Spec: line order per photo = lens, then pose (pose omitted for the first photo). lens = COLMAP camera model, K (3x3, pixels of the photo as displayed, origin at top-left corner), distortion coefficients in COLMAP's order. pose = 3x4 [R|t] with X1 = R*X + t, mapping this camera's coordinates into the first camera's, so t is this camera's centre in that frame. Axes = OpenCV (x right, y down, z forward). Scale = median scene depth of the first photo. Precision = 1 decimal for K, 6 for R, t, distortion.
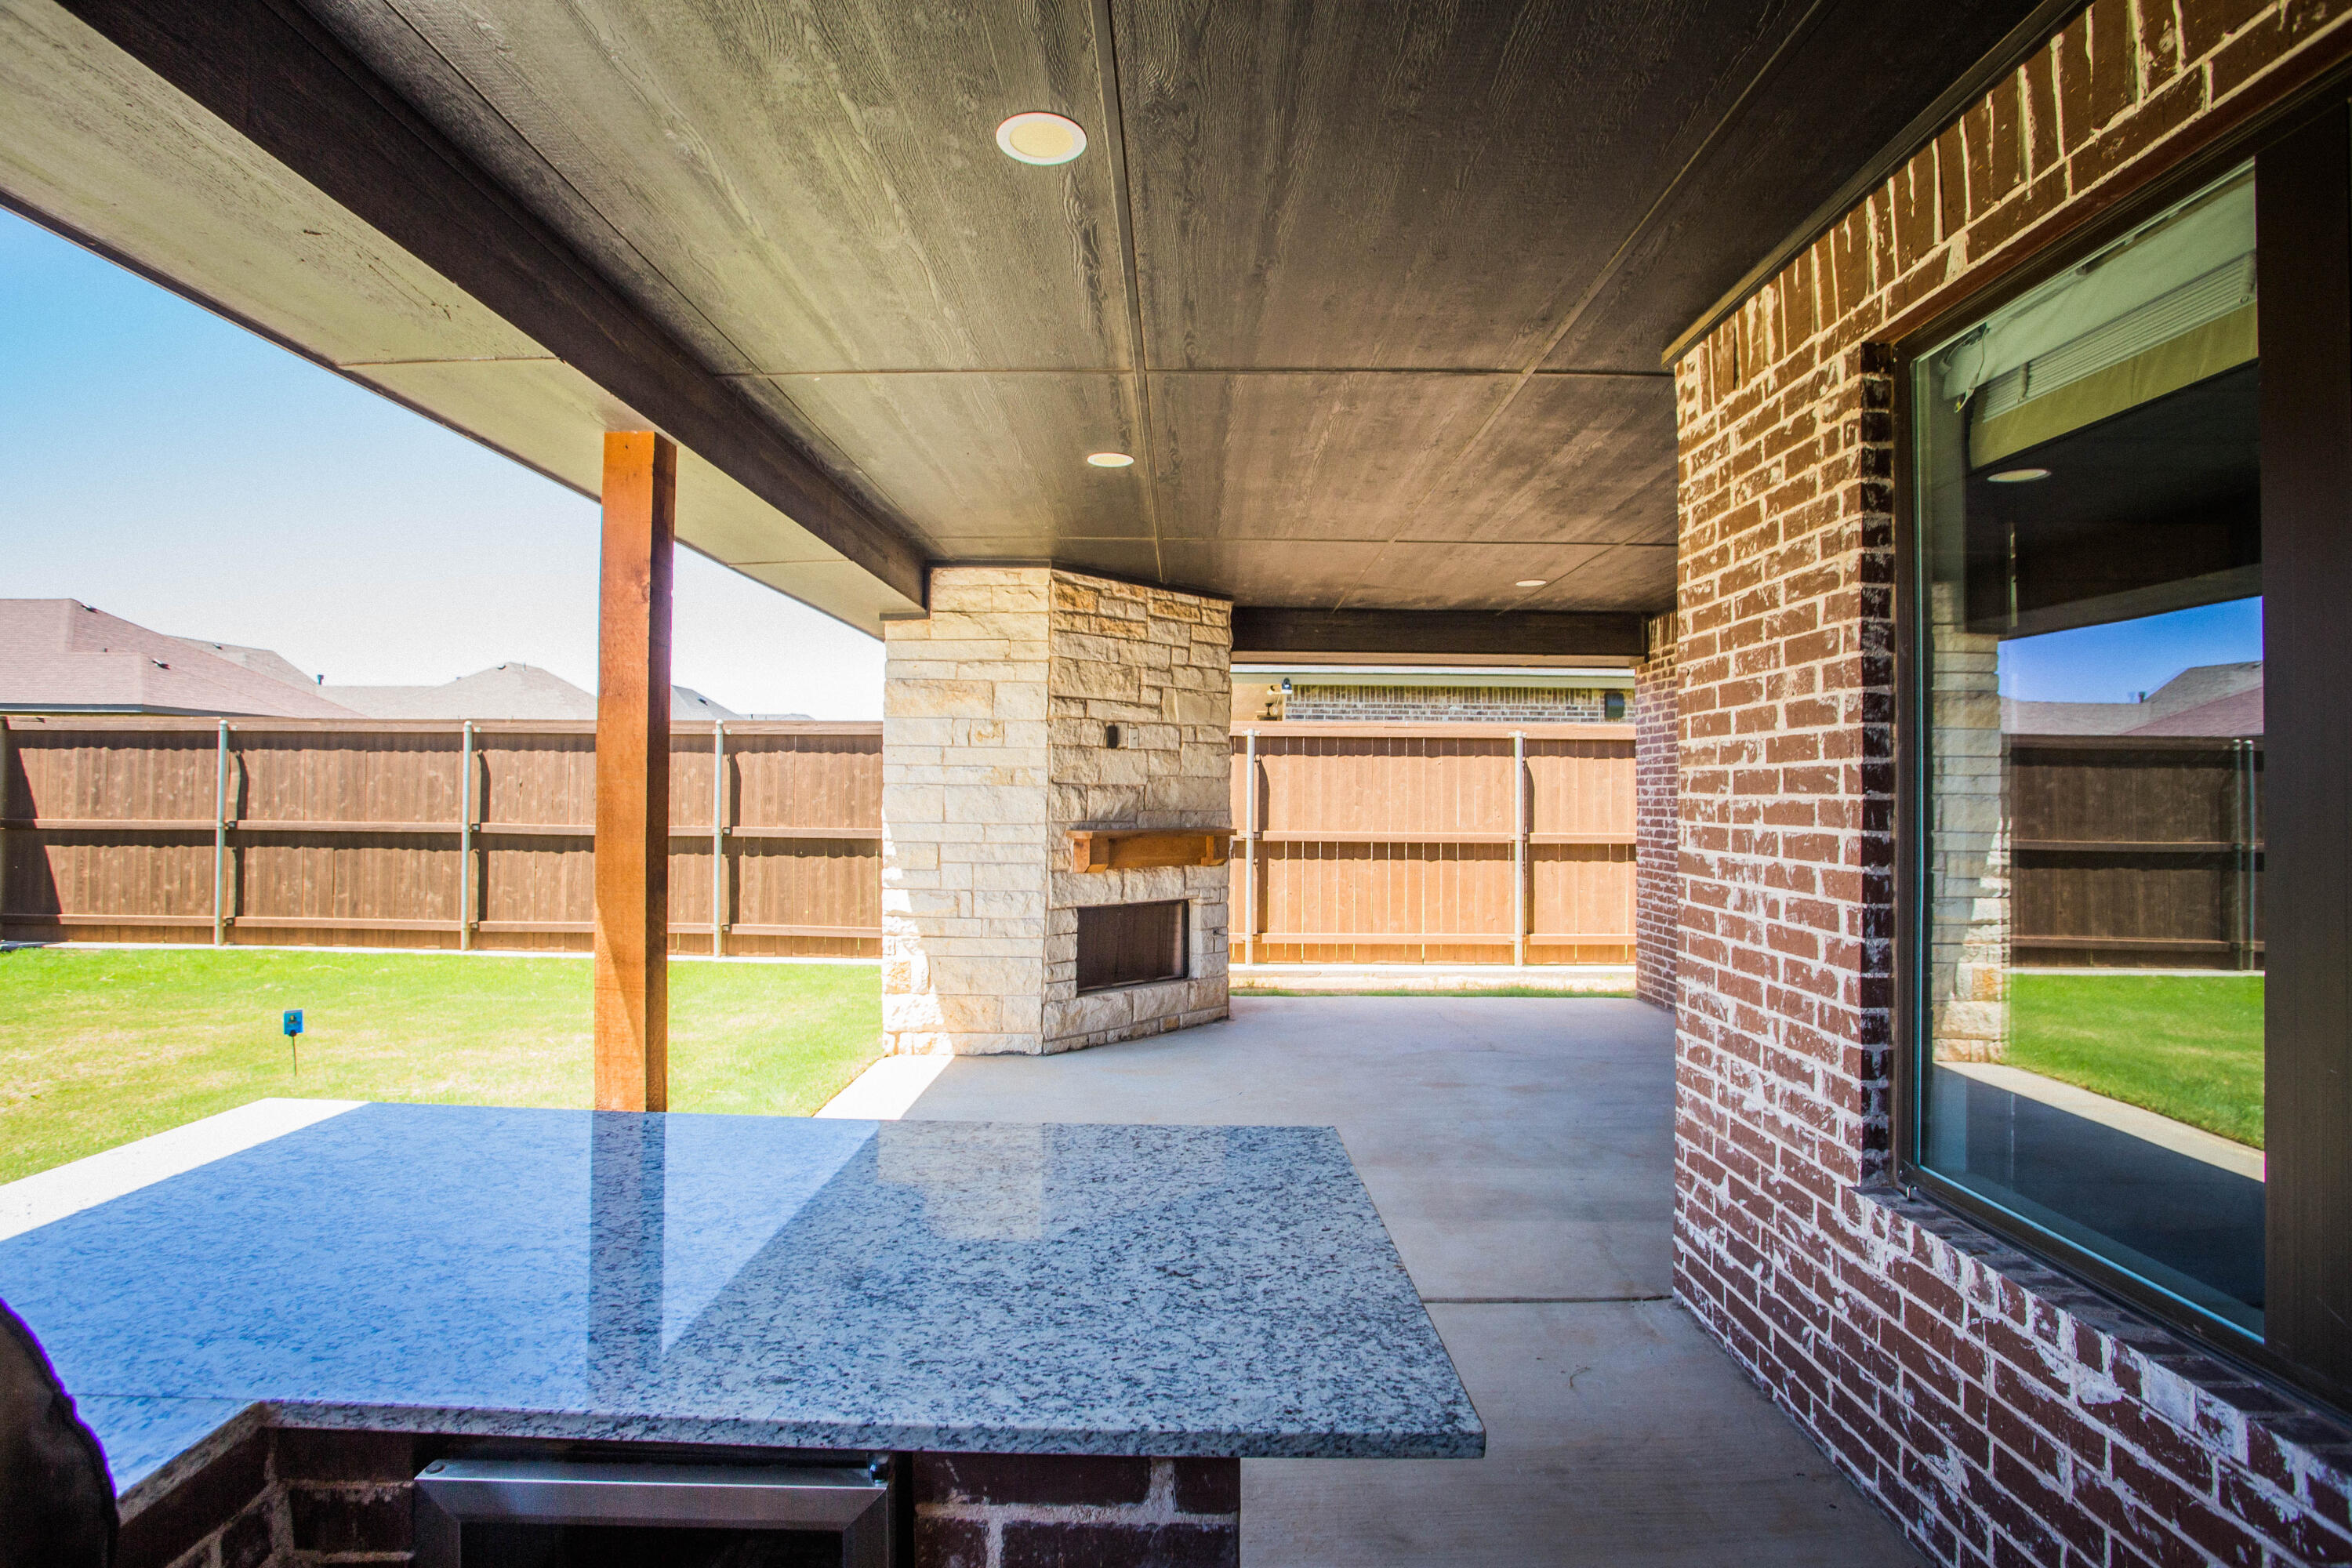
lens RADIAL K [[1147.0, 0, 1169.3], [0, 1147.0, 777.3], [0, 0, 1]] dist [-0.085595, 0.035871]
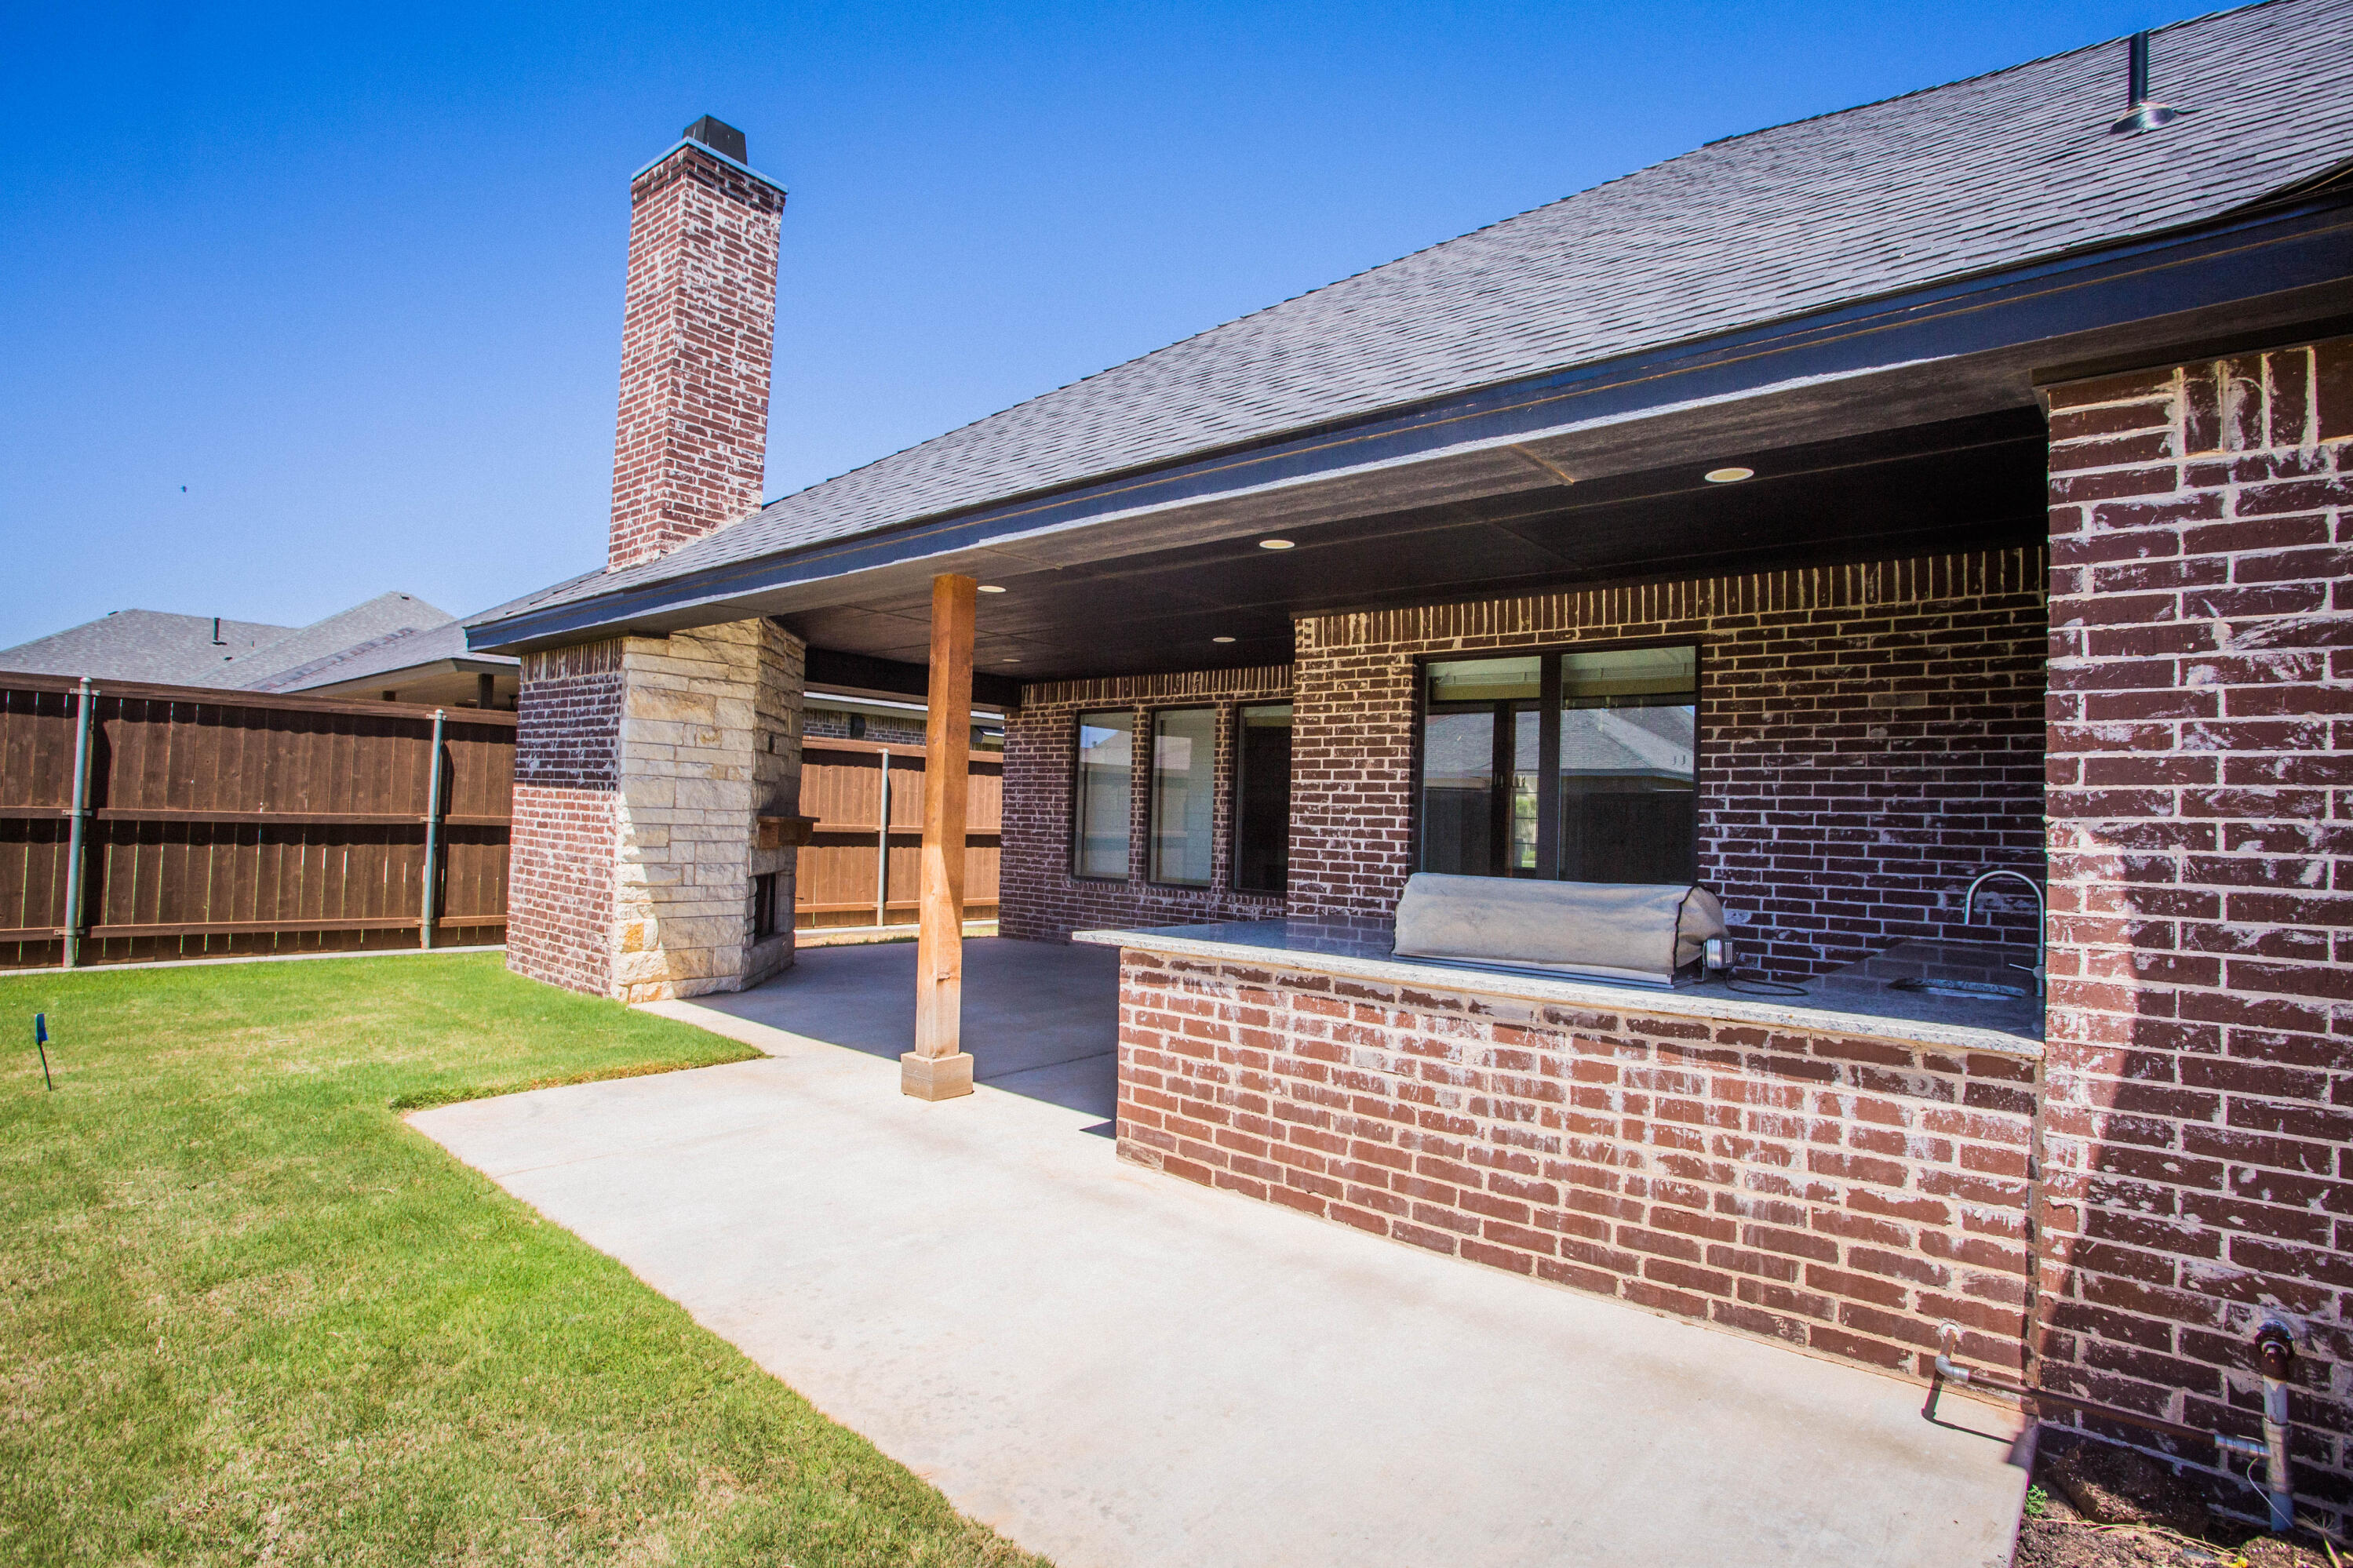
lens RADIAL K [[1164.6, 0, 1164.9], [0, 1164.6, 775.2], [0, 0, 1]] dist [-0.083051, 0.040245]
pose [[0.645979, 0.042086, 0.762194, -0.795270], [-0.039021, 0.998994, -0.022090, 0.011242], [-0.762358, -0.015472, 0.646971, -0.189810]]
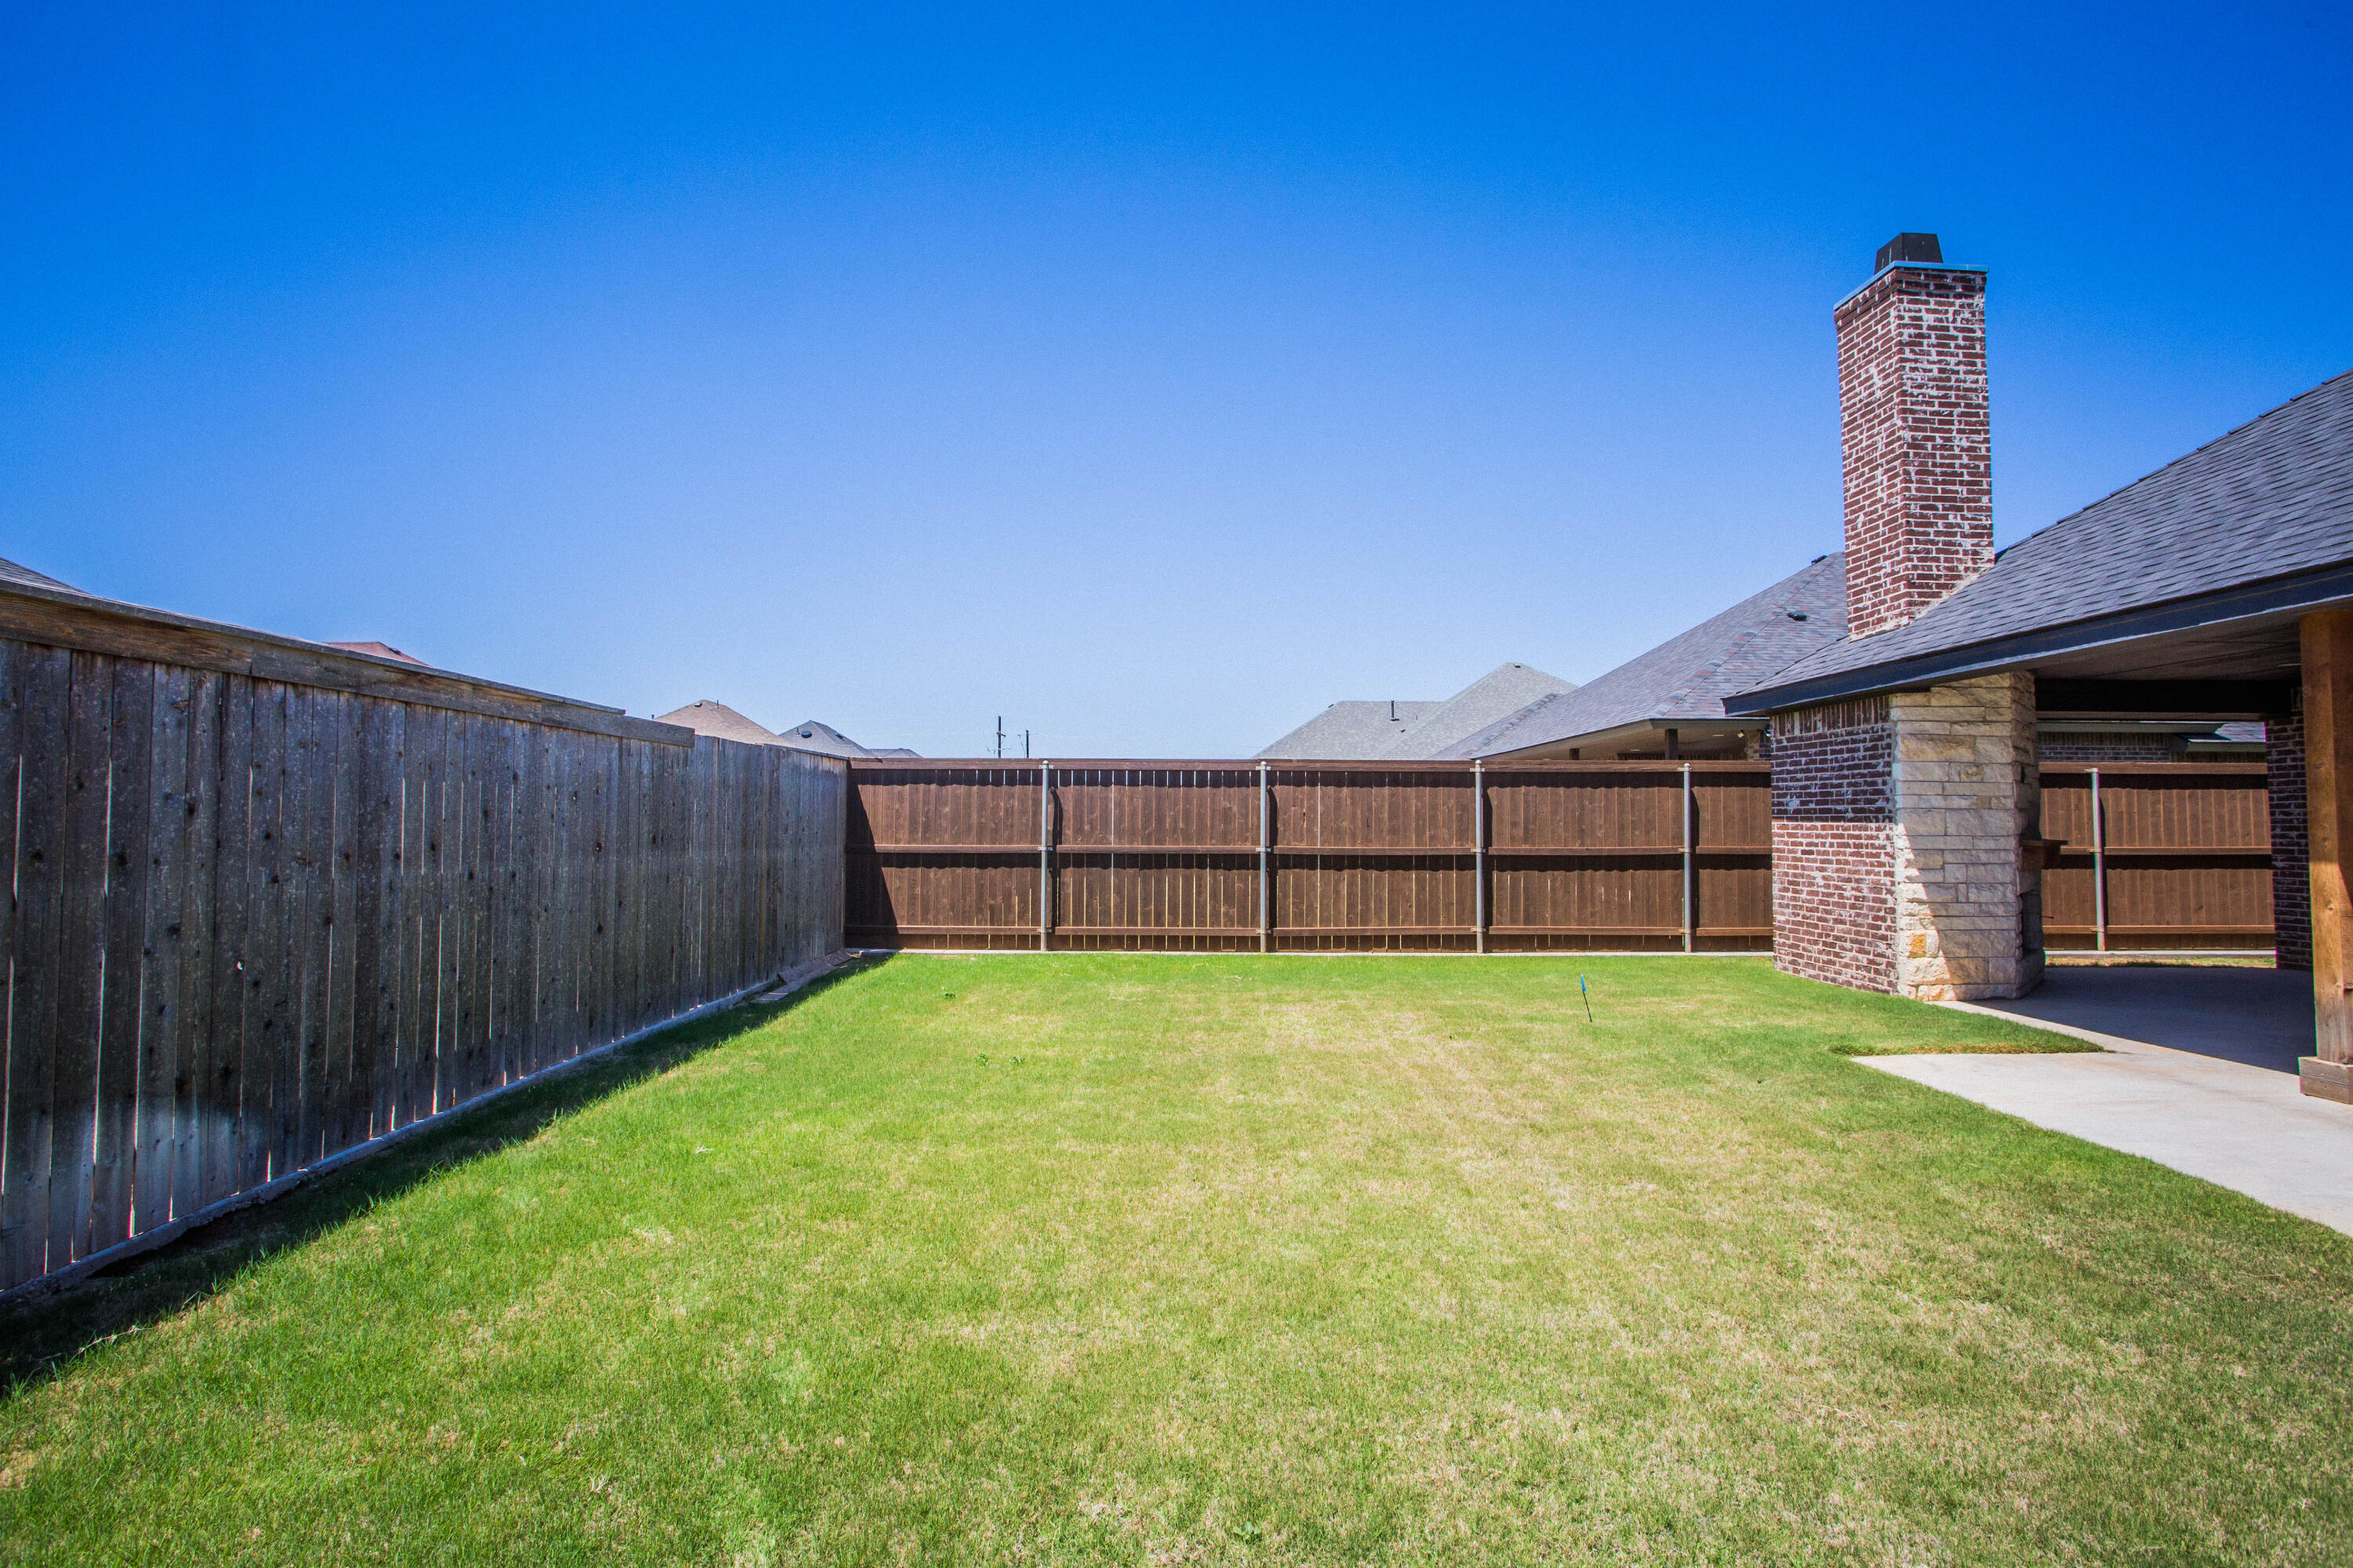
lens RADIAL K [[1135.5, 0, 1165.5], [0, 1135.5, 776.9], [0, 0, 1]] dist [-0.071234, 0.028993]
pose [[0.999967, -0.003306, 0.007376, -1.177666], [0.003525, 0.999549, -0.029813, 0.004362], [-0.007274, 0.029838, 0.999528, -0.363173]]
